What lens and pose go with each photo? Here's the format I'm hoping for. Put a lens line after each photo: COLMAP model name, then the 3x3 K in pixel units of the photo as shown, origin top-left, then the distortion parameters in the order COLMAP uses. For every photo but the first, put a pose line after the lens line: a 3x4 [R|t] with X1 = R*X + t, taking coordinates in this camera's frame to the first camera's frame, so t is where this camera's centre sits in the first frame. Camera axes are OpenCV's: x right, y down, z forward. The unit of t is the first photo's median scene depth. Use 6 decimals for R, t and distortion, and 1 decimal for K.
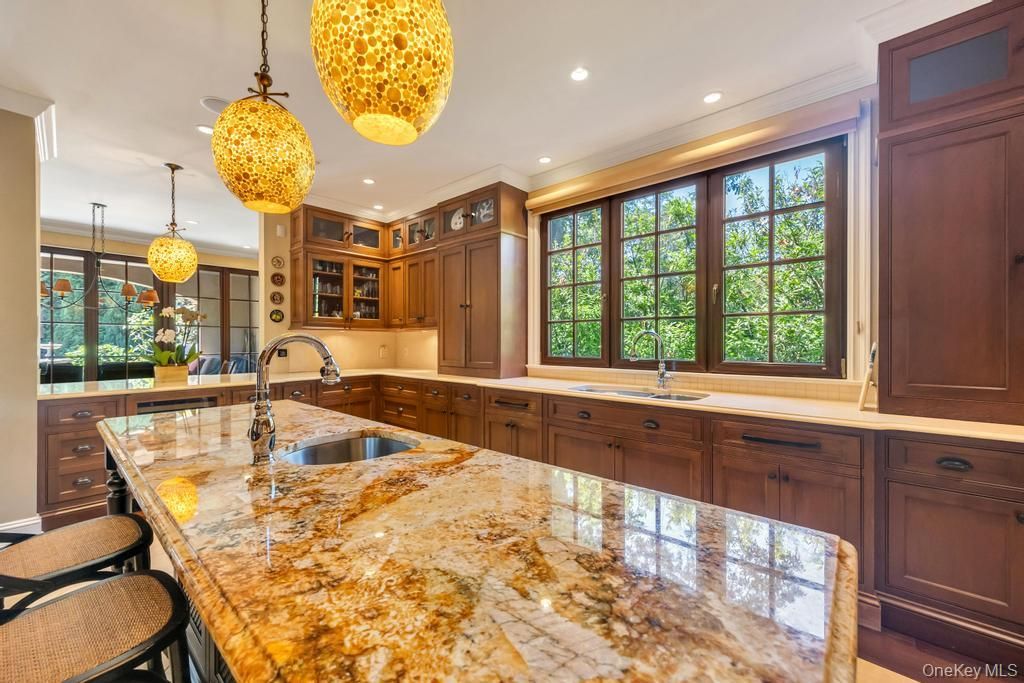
lens RADIAL K [[404.6, 0, 506.6], [0, 404.6, 342.2], [0, 0, 1]] dist [-0.002167, -0.000359]
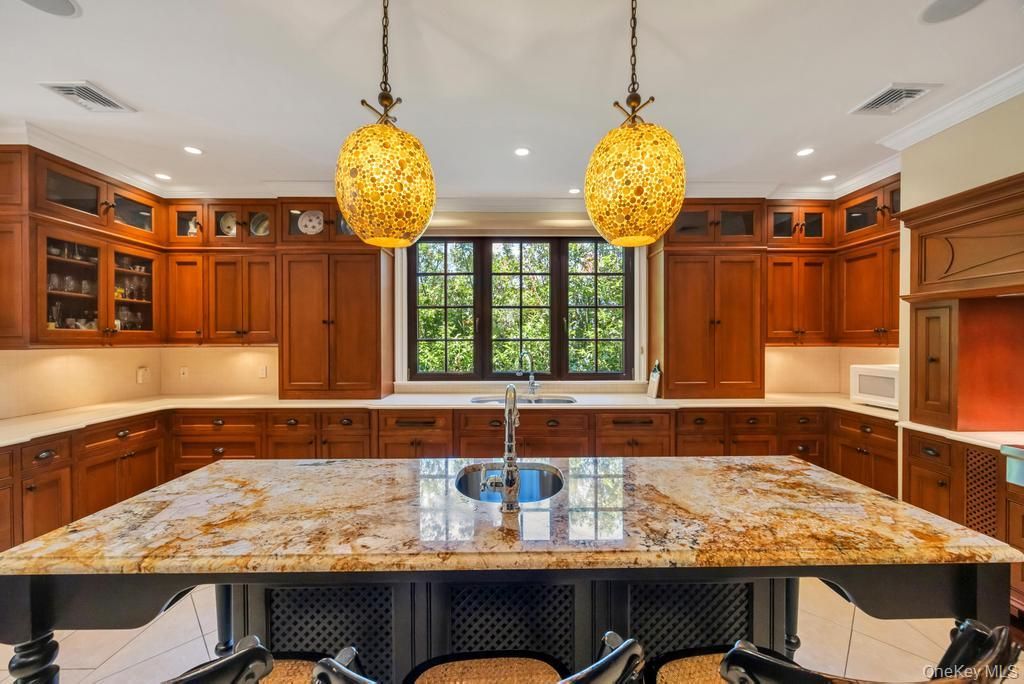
lens RADIAL K [[404.6, 0, 506.7], [0, 404.6, 340.2], [0, 0, 1]] dist [-0.002167, -0.000359]
pose [[0.738399, -0.004808, 0.674347, -0.466145], [0.004719, 0.999987, 0.001962, -0.054041], [-0.674347, 0.001733, 0.738412, 0.073303]]
